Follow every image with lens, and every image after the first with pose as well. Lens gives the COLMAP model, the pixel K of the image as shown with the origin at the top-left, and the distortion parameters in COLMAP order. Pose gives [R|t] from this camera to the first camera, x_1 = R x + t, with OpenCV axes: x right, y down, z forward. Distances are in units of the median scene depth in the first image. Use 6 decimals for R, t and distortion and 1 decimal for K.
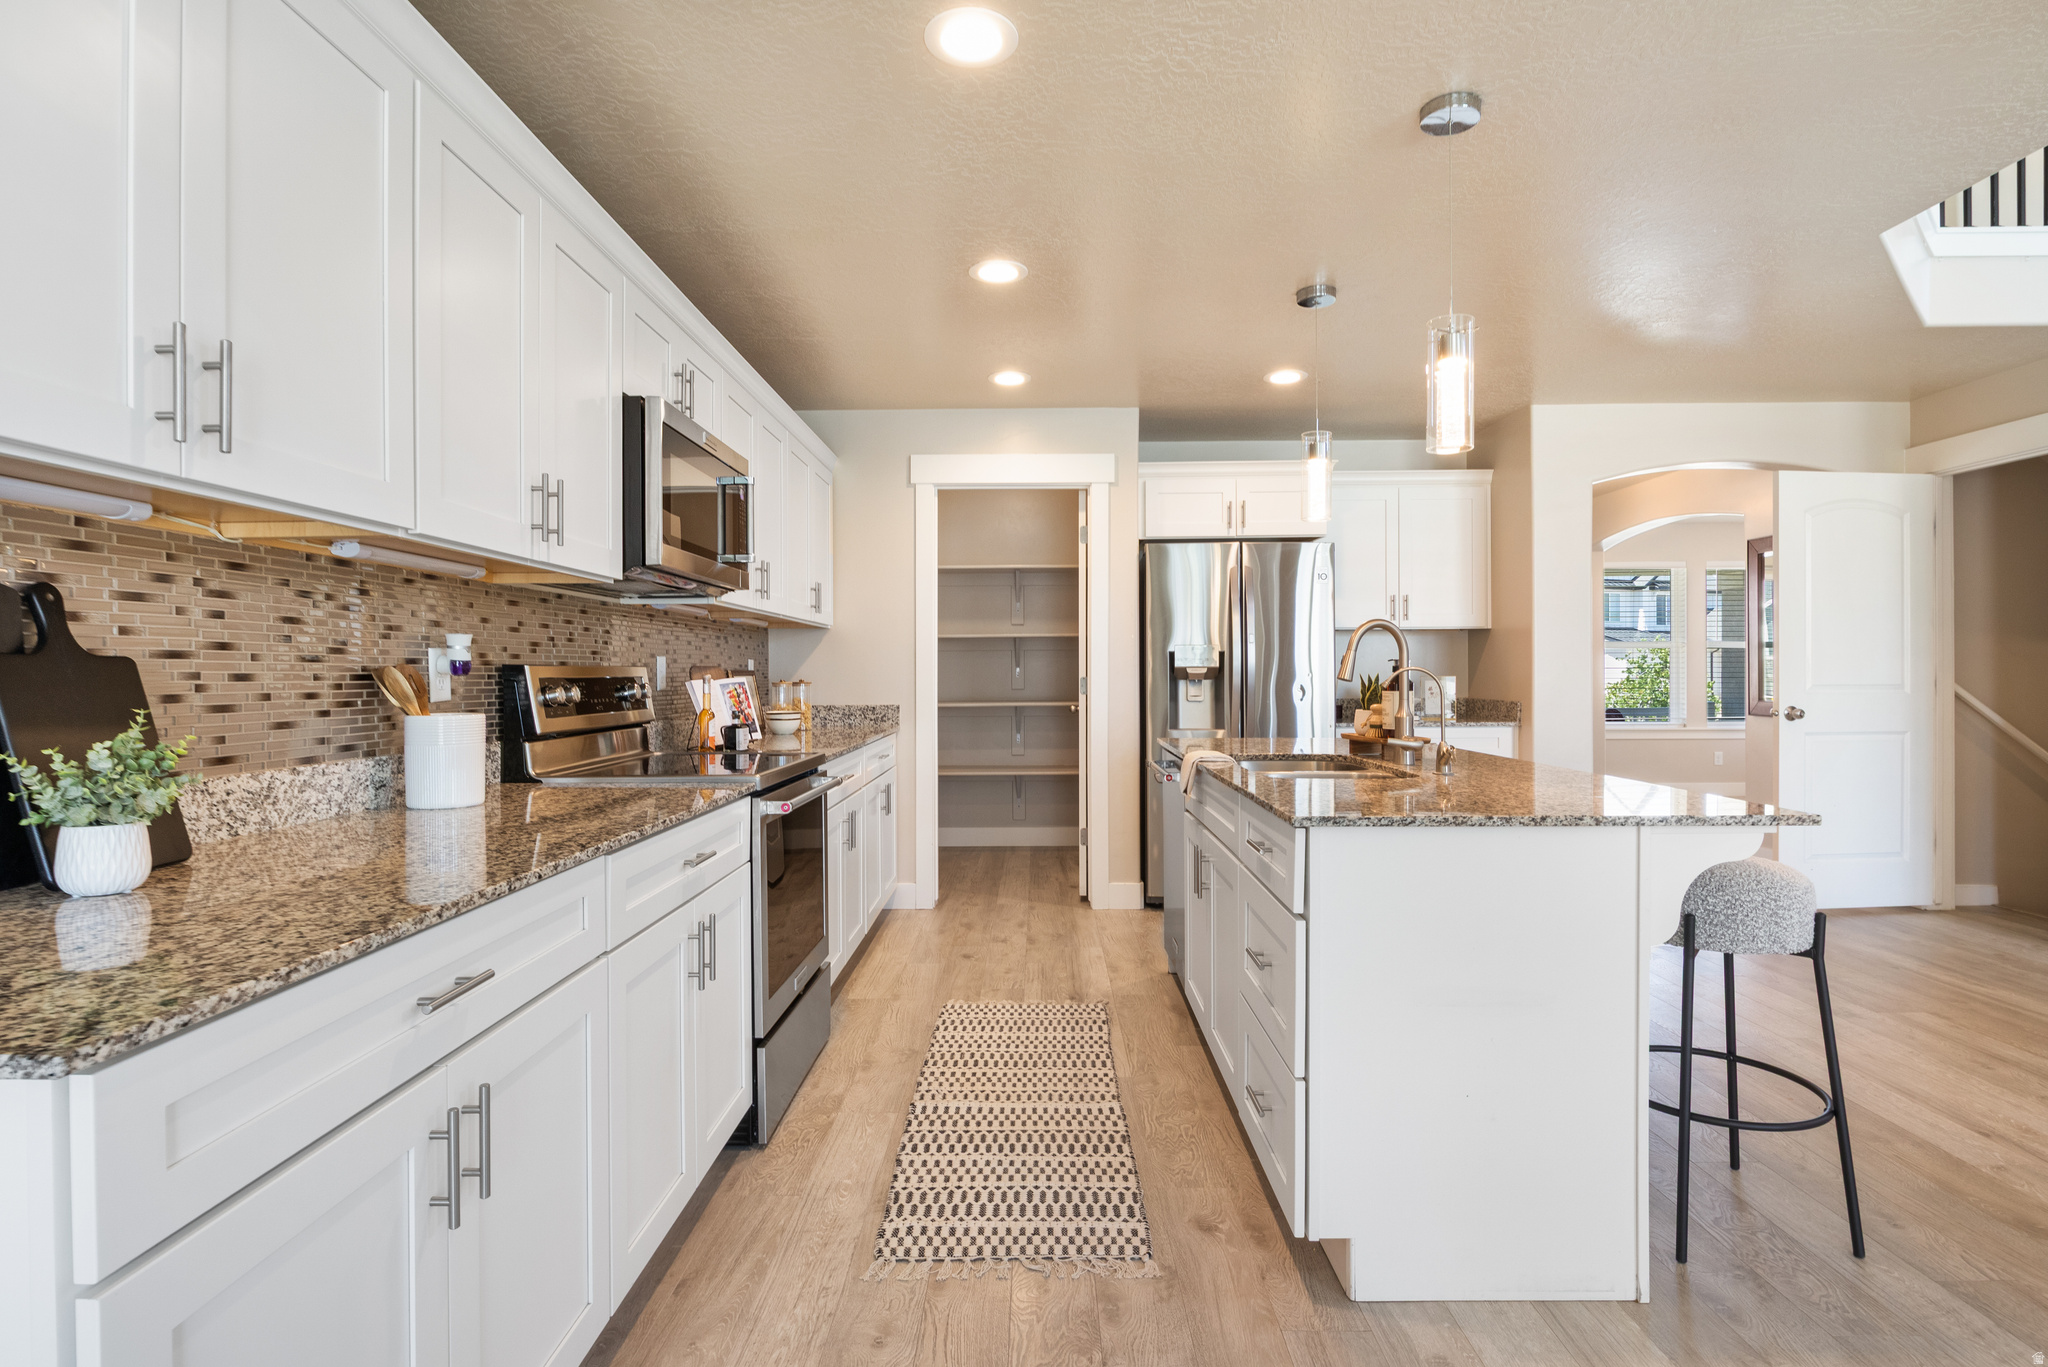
lens RADIAL K [[1037.1, 0, 1015.2], [0, 1037.1, 682.0], [0, 0, 1]] dist [-0.004258, -0.004466]
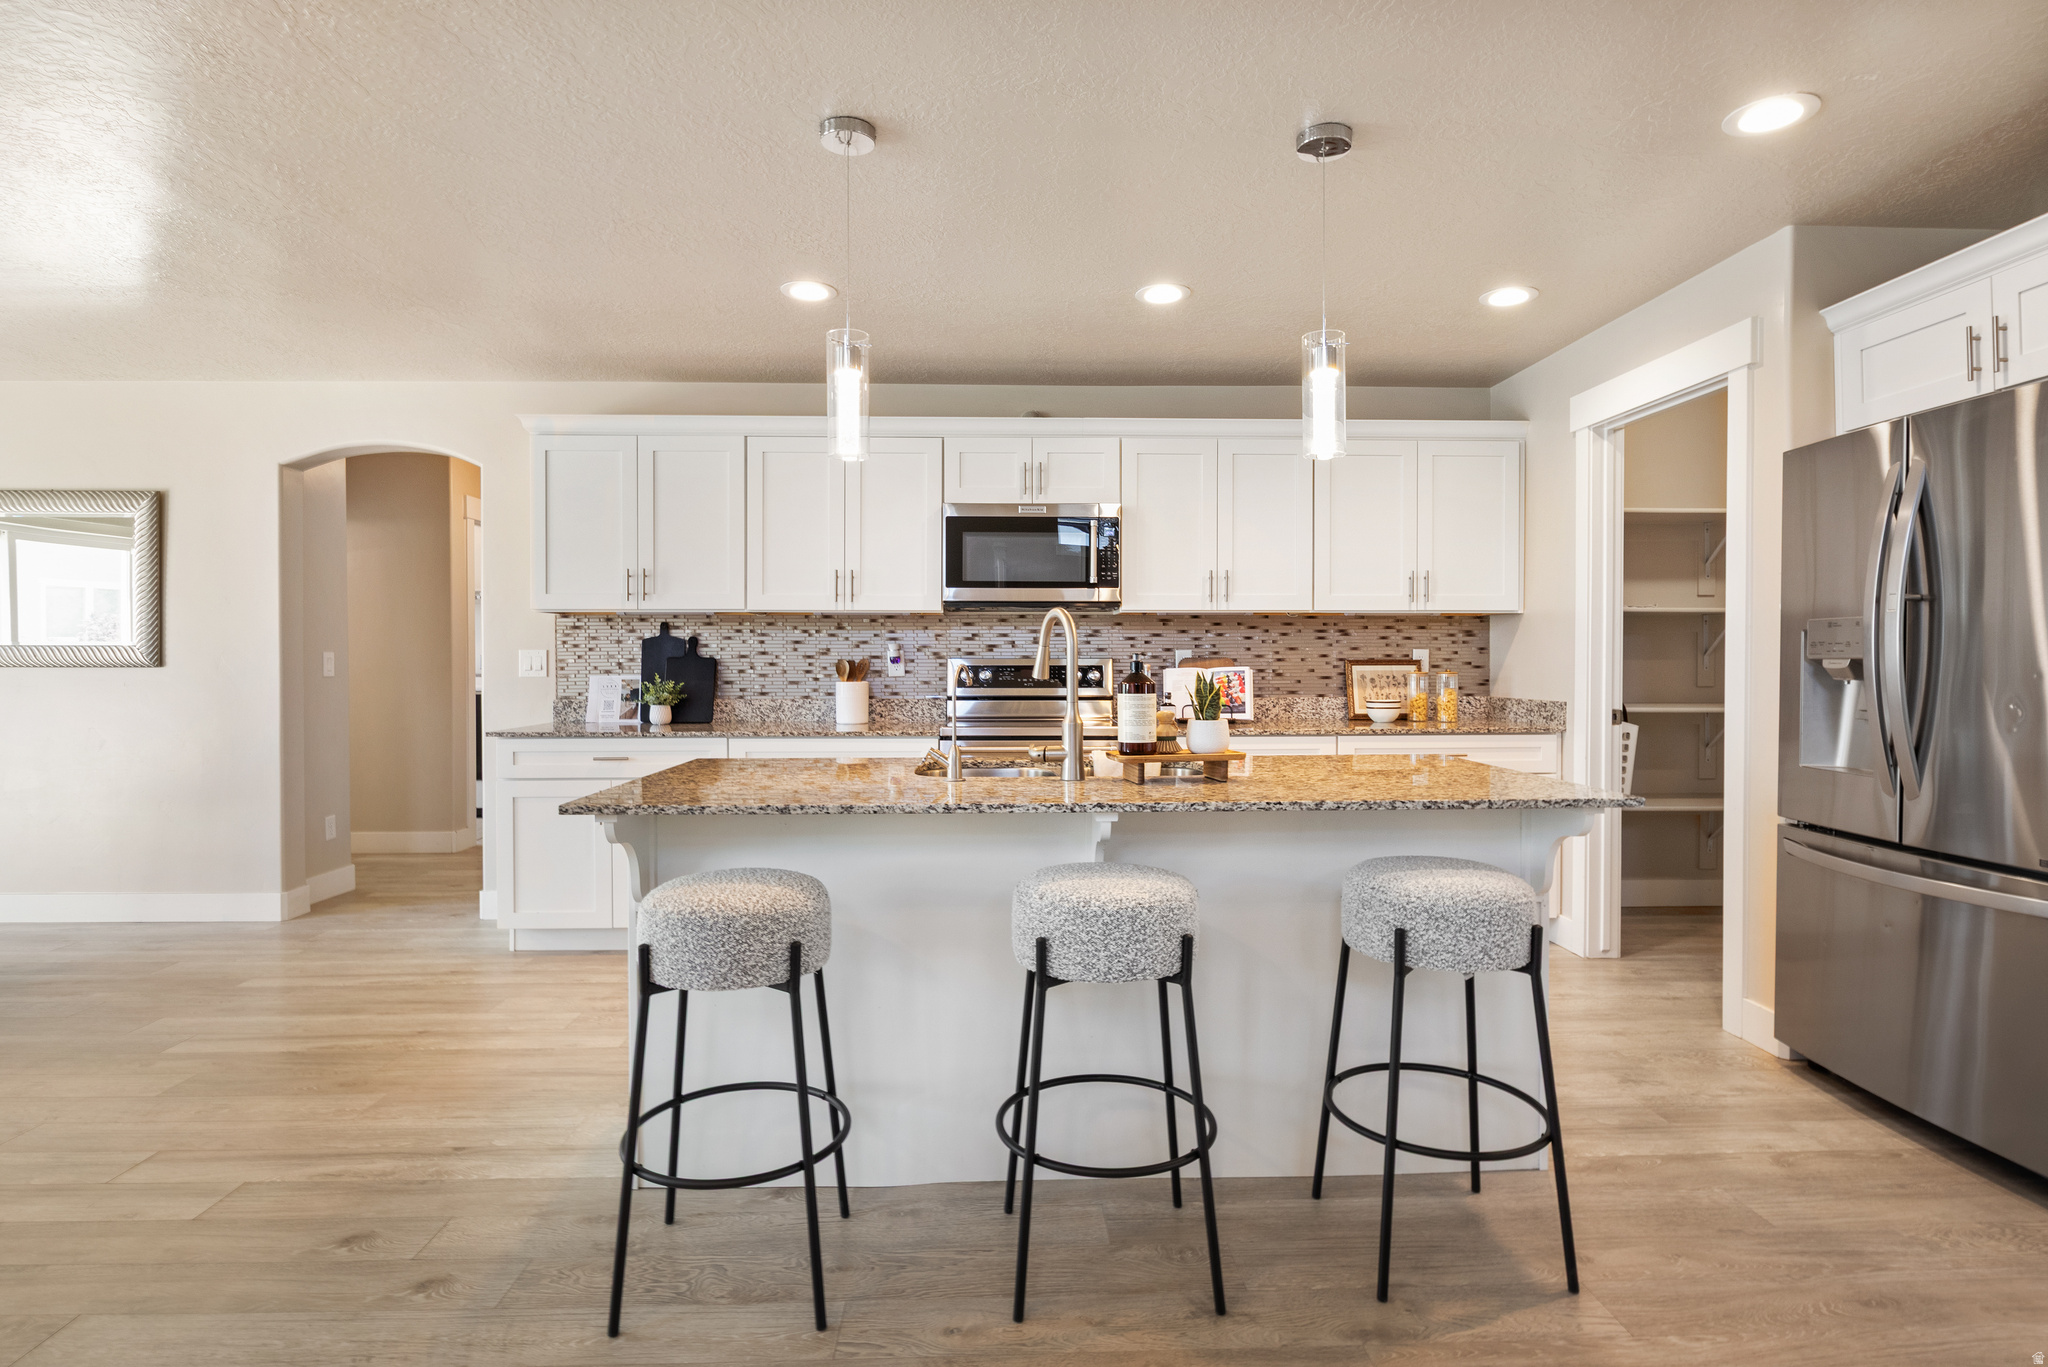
lens RADIAL K [[1037.1, 0, 1034.4], [0, 1037.1, 674.2], [0, 0, 1]] dist [-0.004258, -0.004466]
pose [[0.053330, 0.017712, -0.998420, 1.864257], [-0.008977, 0.999811, 0.017257, -0.029014], [0.998537, 0.008042, 0.053478, 1.414876]]
